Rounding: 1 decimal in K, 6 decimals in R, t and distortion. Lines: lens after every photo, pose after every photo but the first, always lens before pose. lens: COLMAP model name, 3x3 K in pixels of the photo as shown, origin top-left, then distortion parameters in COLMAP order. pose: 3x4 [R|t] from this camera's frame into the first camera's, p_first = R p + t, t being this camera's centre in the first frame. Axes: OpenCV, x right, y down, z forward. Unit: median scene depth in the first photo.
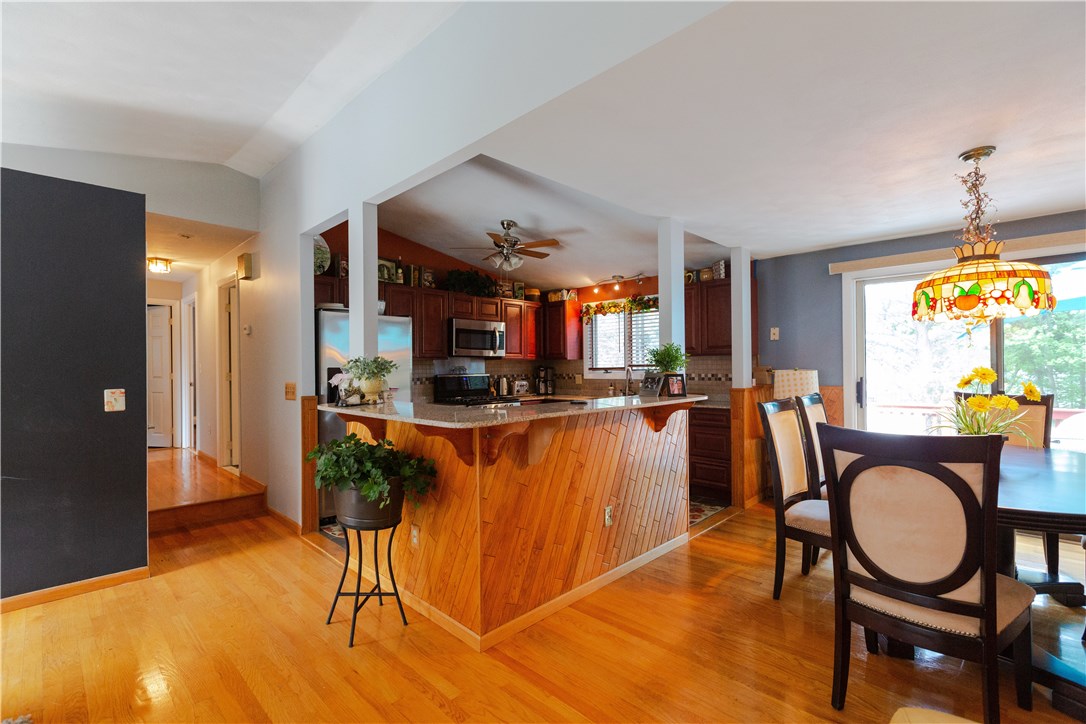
lens RADIAL K [[495.9, 0, 545.9], [0, 495.9, 362.5], [0, 0, 1]] dist [0.004069, -0.001833]
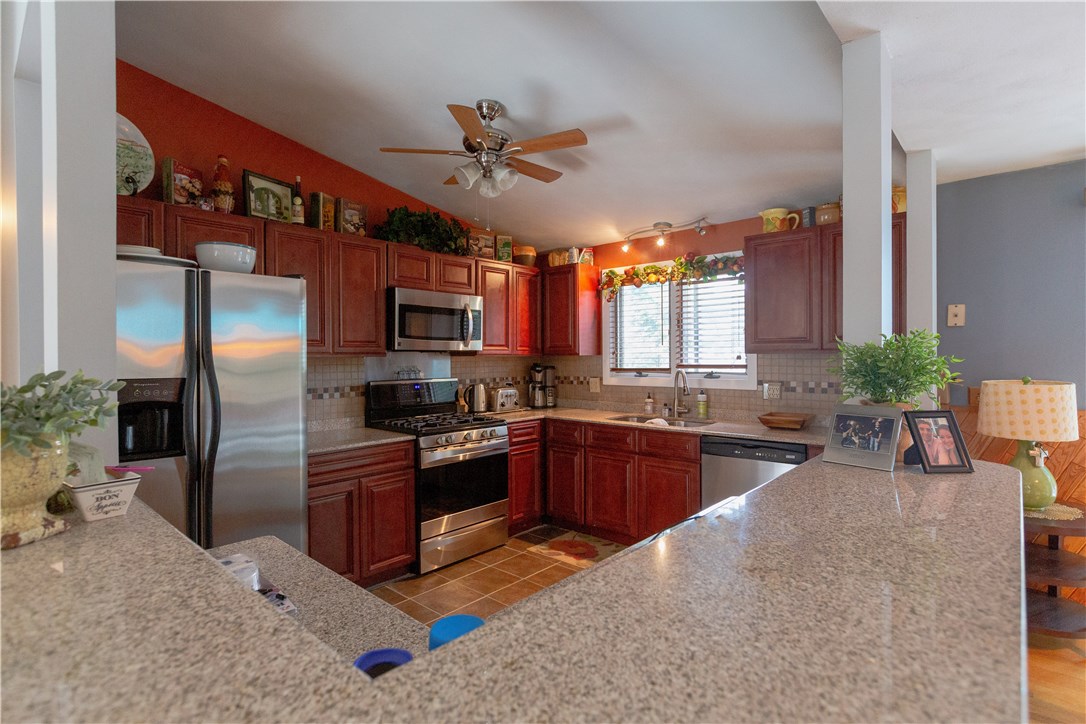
lens RADIAL K [[537.3, 0, 546.1], [0, 537.3, 356.3], [0, 0, 1]] dist [-0.005972, -0.000008]
pose [[0.999250, 0.002894, 0.038604, -0.043040], [-0.003240, 0.999955, 0.008888, -0.017492], [-0.038577, -0.009007, 0.999215, 0.480457]]
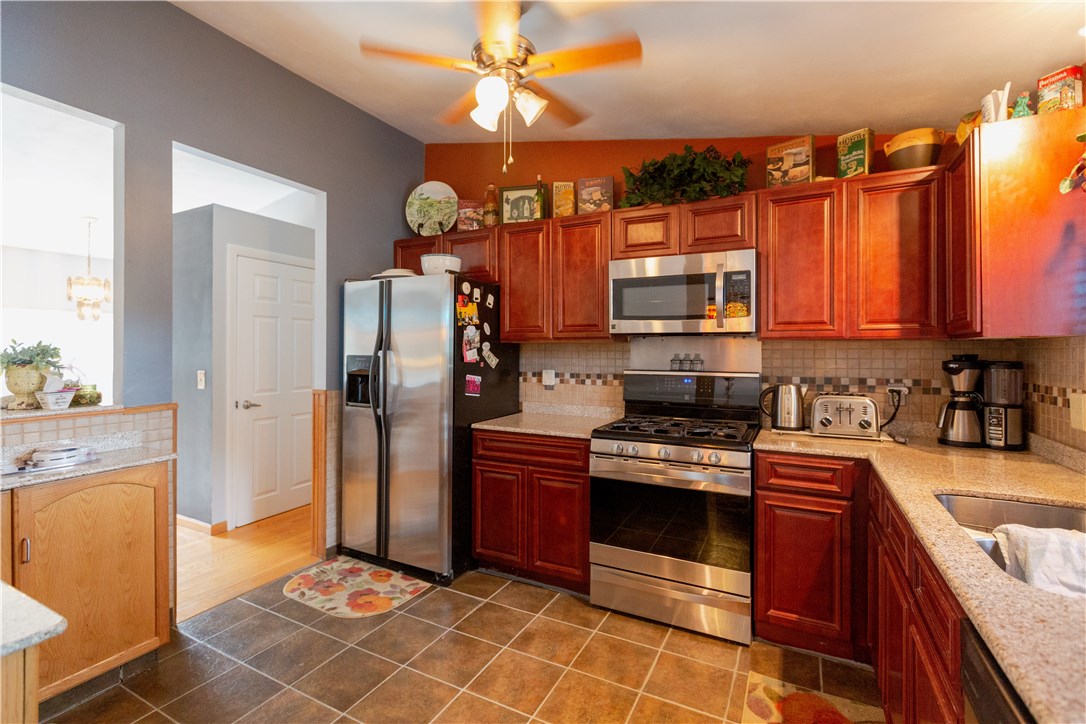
lens RADIAL K [[495.9, 0, 559.1], [0, 495.9, 350.1], [0, 0, 1]] dist [0.004069, -0.001833]
pose [[0.270744, 0.008370, -0.962615, 0.396749], [0.004296, 0.999942, 0.009903, -0.003598], [0.962642, -0.006817, 0.270693, 1.104482]]
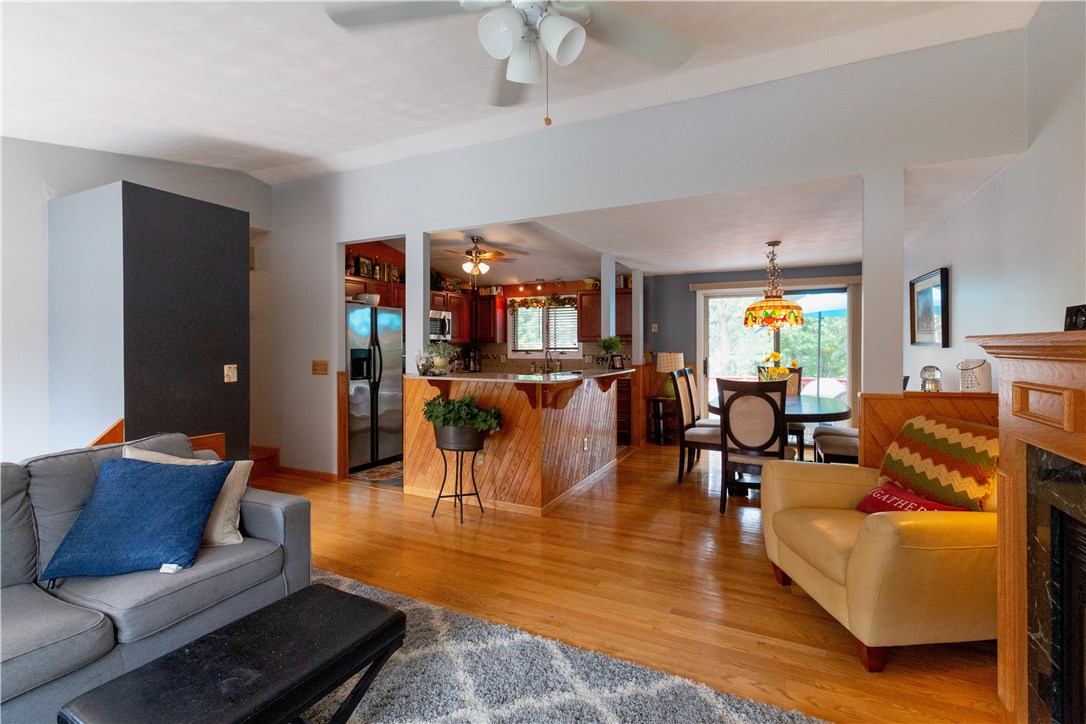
lens RADIAL K [[495.9, 0, 555.0], [0, 495.9, 341.6], [0, 0, 1]] dist [0.004069, -0.001833]
pose [[0.944033, 0.013086, 0.329592, -0.362474], [-0.012030, 0.999914, -0.005243, -0.007079], [-0.329632, 0.000985, 0.944109, -0.348707]]
